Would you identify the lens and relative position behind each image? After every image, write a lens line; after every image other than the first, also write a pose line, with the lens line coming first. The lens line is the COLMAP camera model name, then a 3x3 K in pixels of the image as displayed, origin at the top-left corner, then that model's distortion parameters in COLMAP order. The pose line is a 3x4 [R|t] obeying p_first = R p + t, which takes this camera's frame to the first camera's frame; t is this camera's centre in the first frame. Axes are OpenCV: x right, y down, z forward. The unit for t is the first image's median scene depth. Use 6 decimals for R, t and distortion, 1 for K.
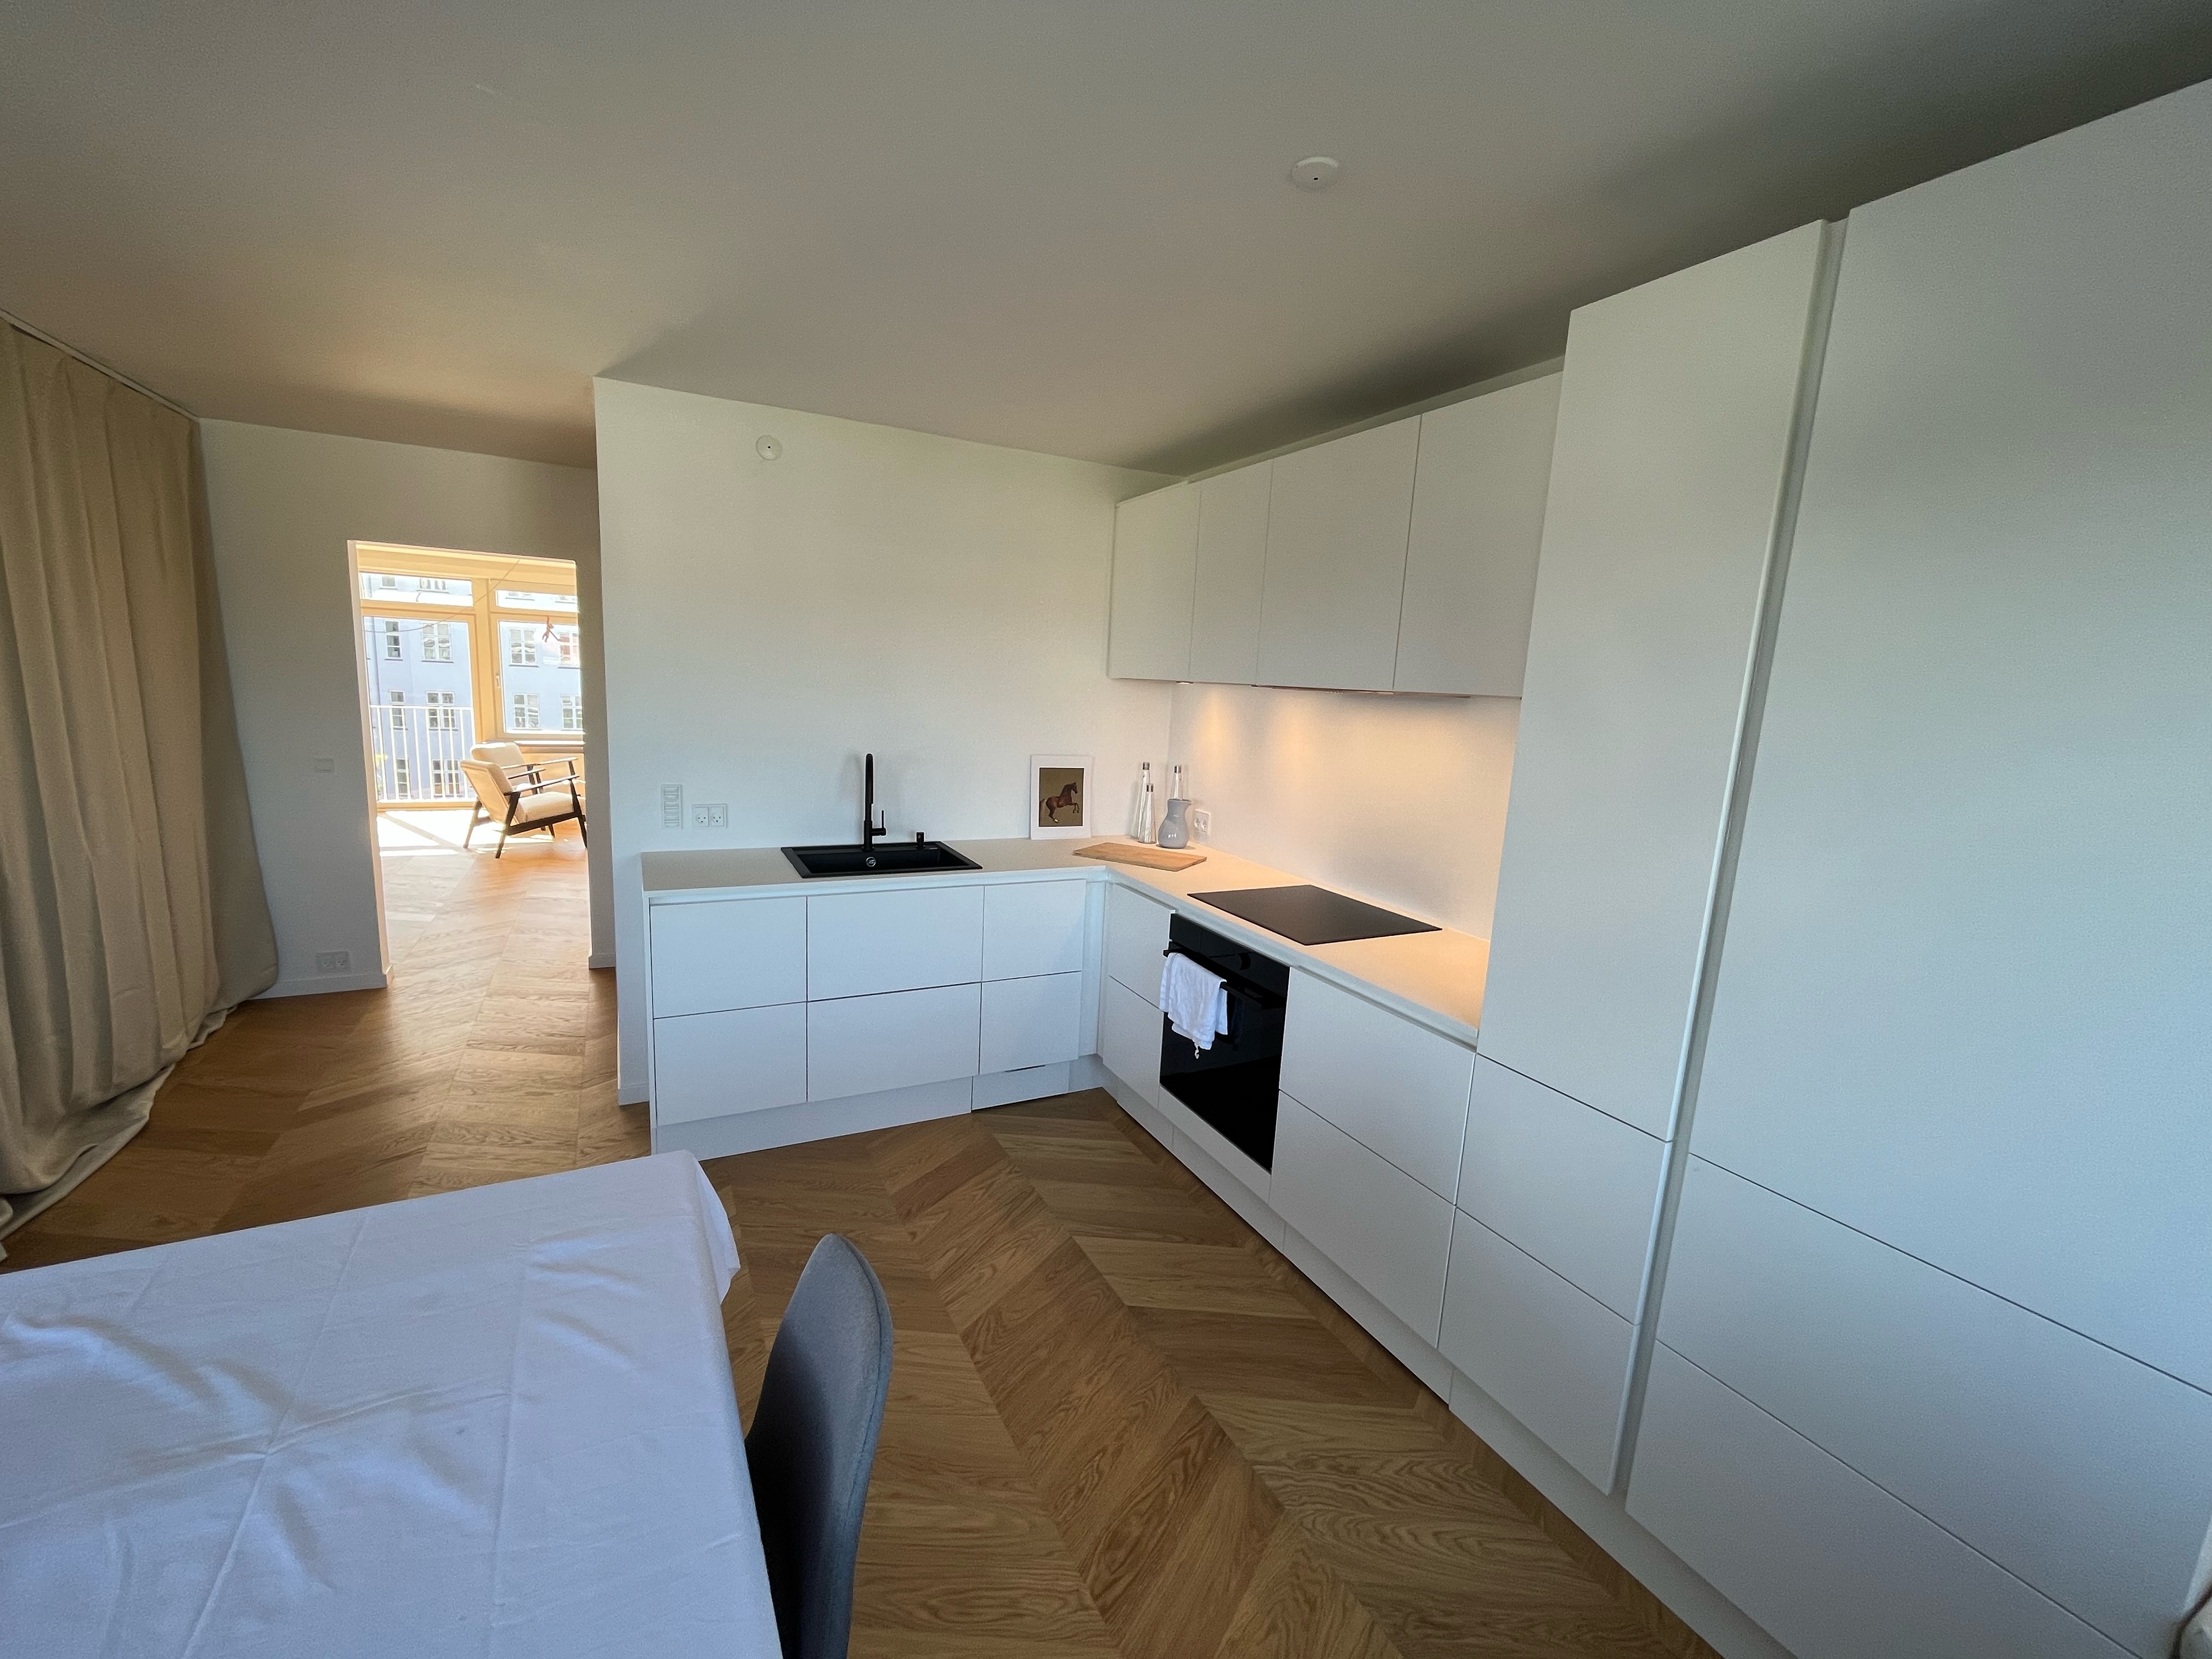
lens RADIAL K [[900.4, 0, 1092.9], [0, 900.4, 832.2], [0, 0, 1]] dist [-0.000986, -0.001025]
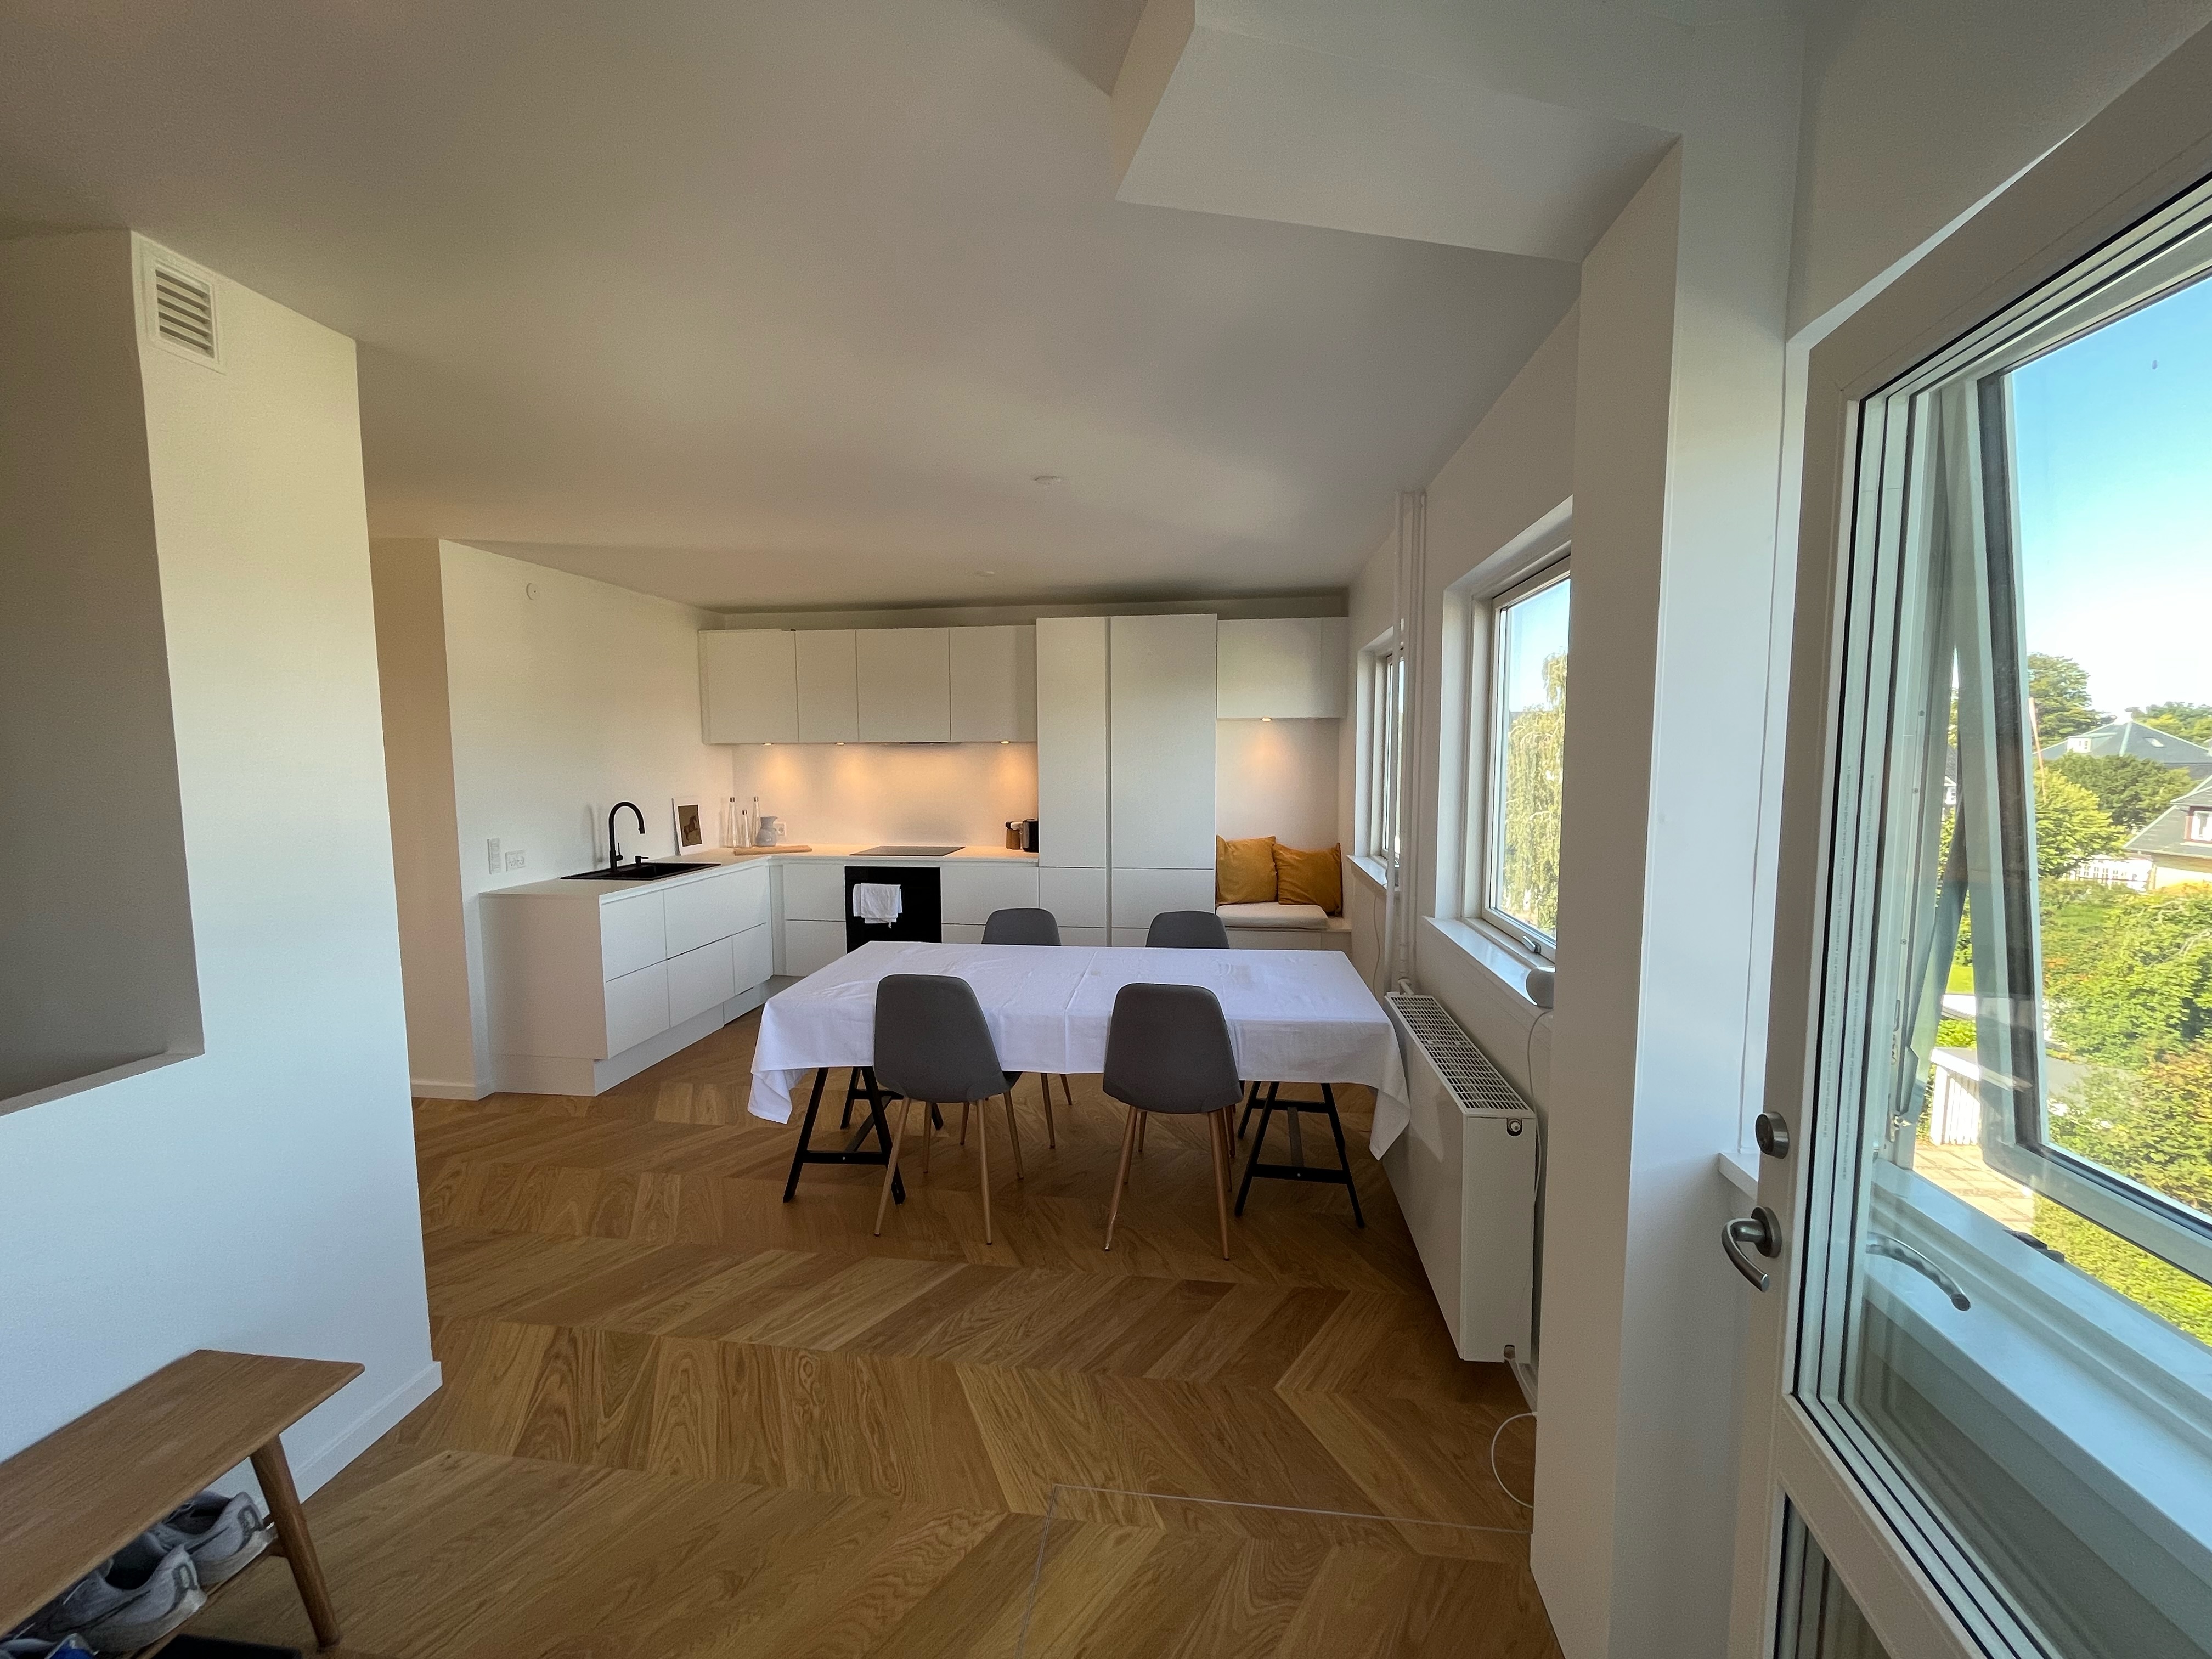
lens RADIAL K [[900.4, 0, 1092.9], [0, 900.4, 832.2], [0, 0, 1]] dist [-0.000986, -0.001025]
pose [[0.574729, -0.127190, 0.808399, -0.794470], [0.170807, 0.984735, 0.033499, 0.032986], [-0.800319, 0.118827, 0.587681, -0.364789]]
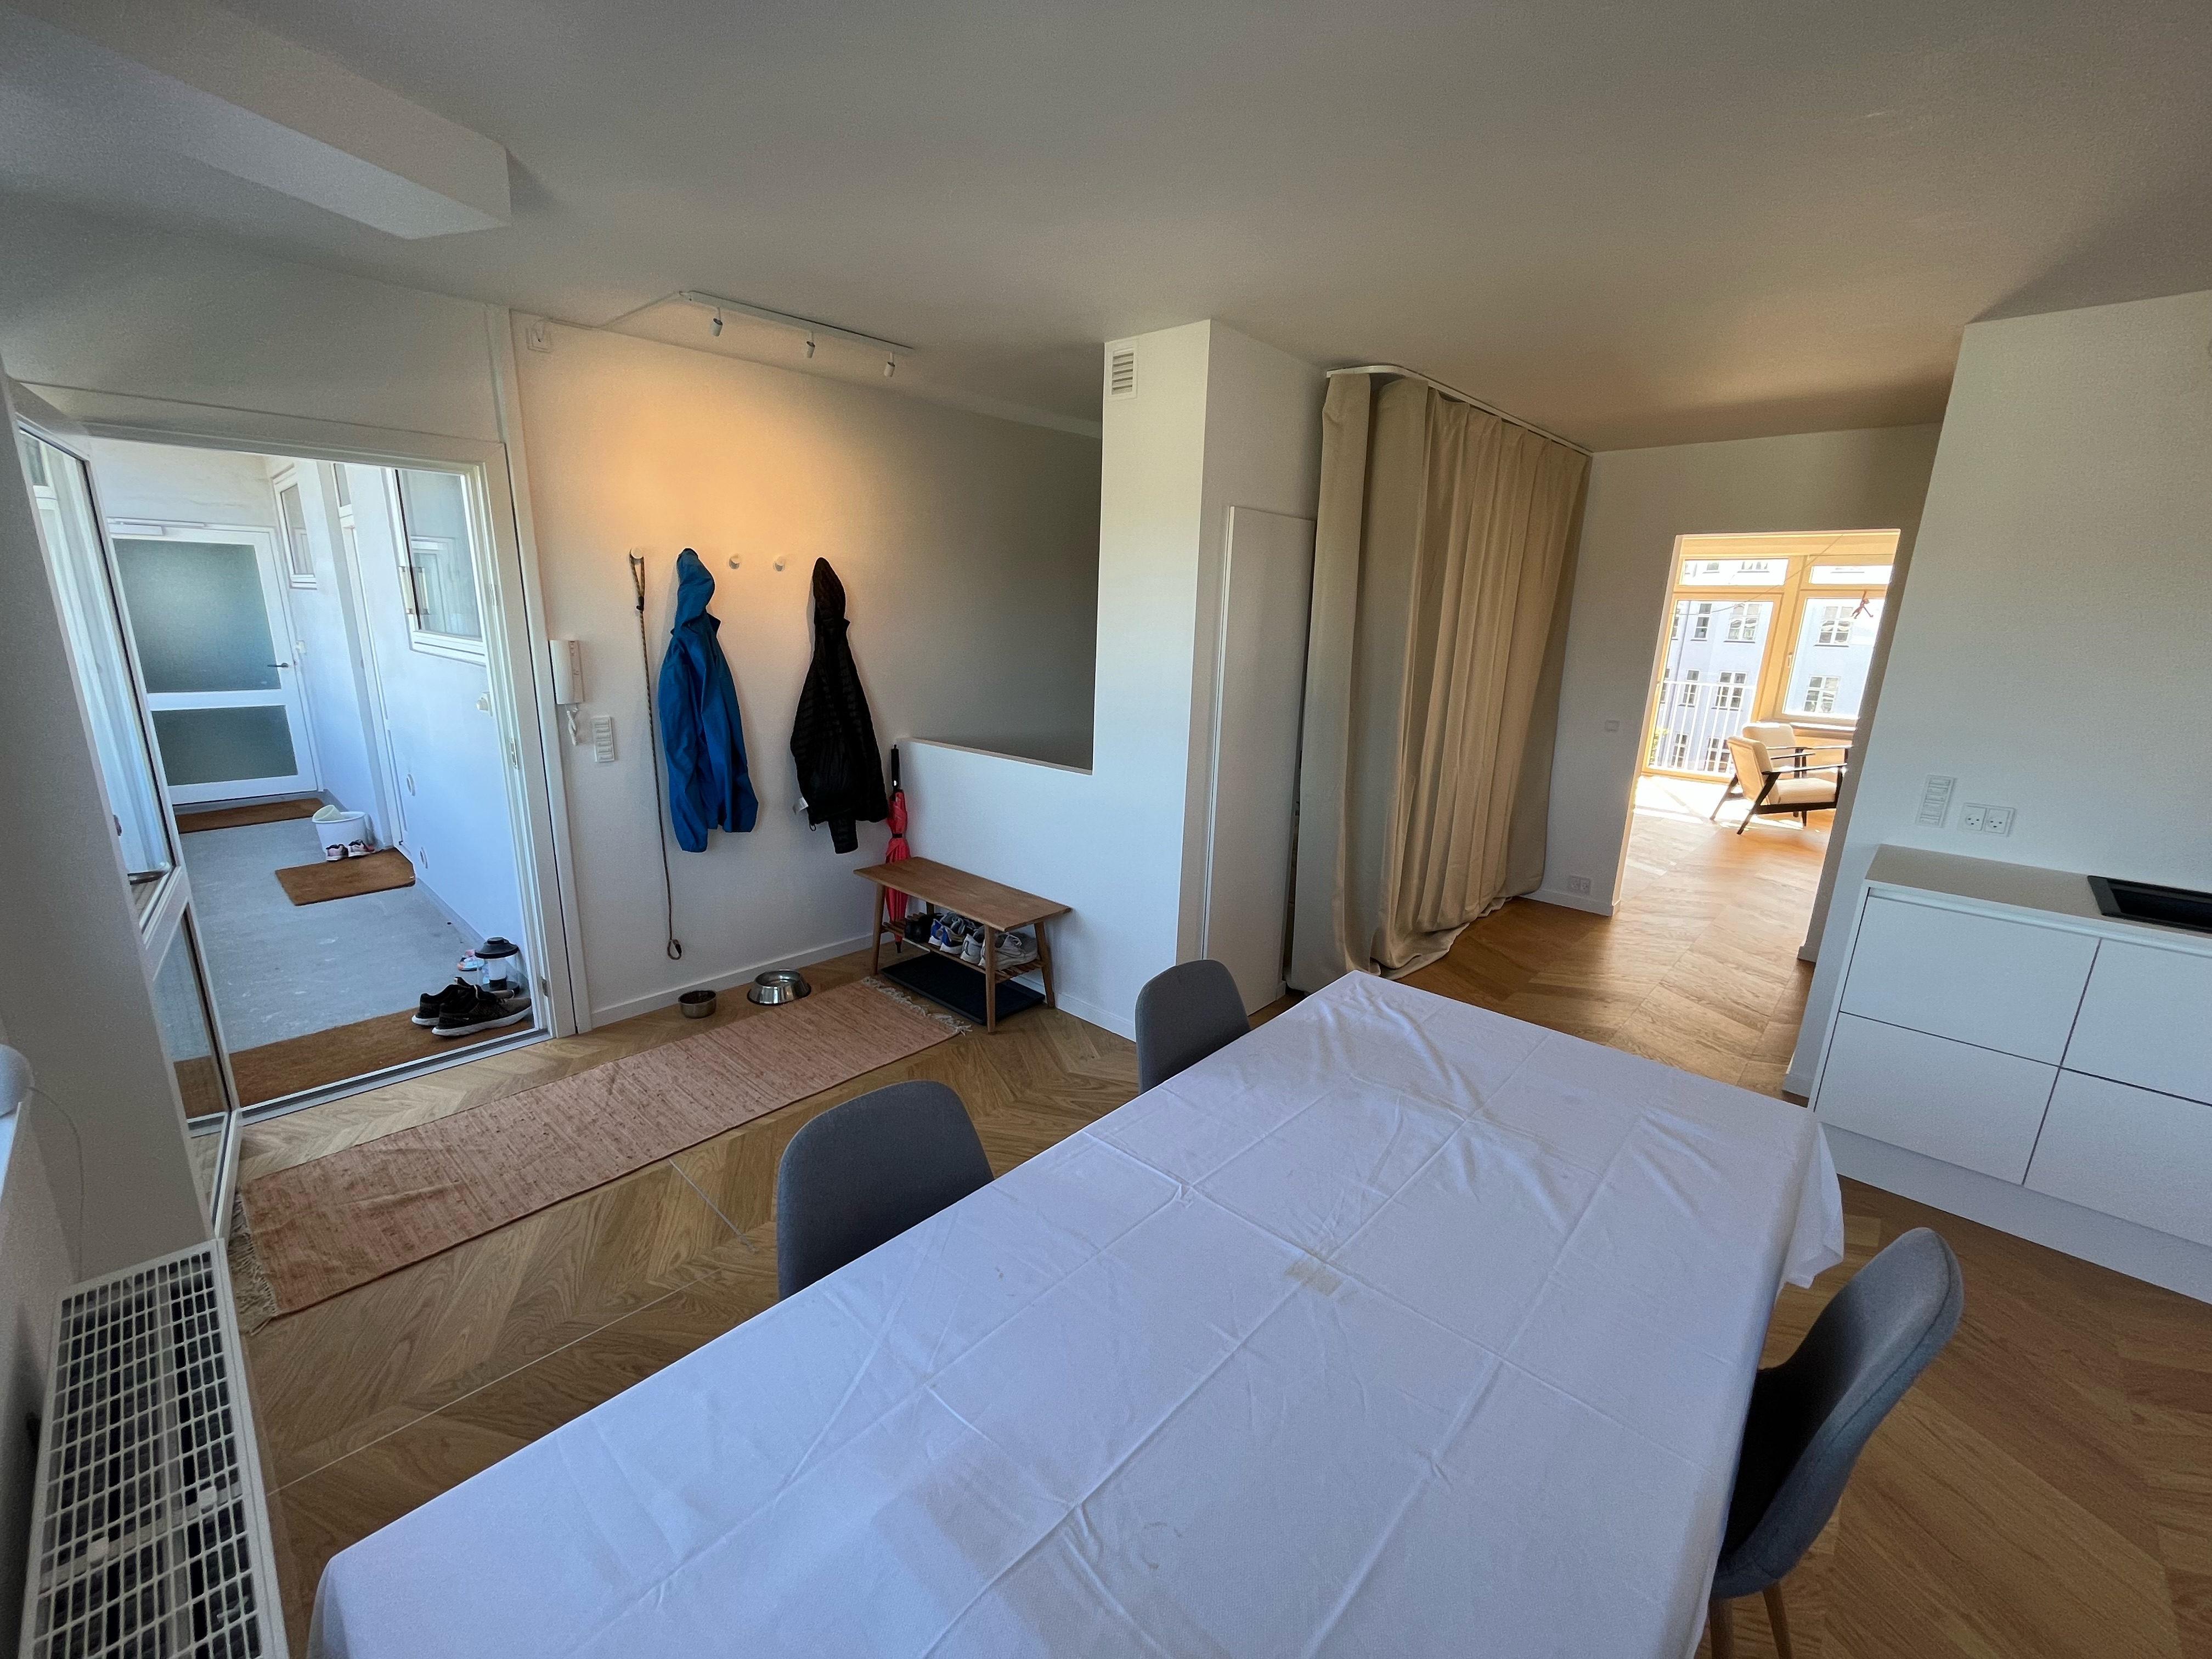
lens RADIAL K [[900.4, 0, 1092.9], [0, 900.4, 832.2], [0, 0, 1]] dist [-0.000986, -0.001025]
pose [[0.328779, 0.186771, -0.925754, 0.067328], [-0.166967, 0.976303, 0.137672, 0.014375], [0.929530, 0.109307, 0.352173, -0.064748]]
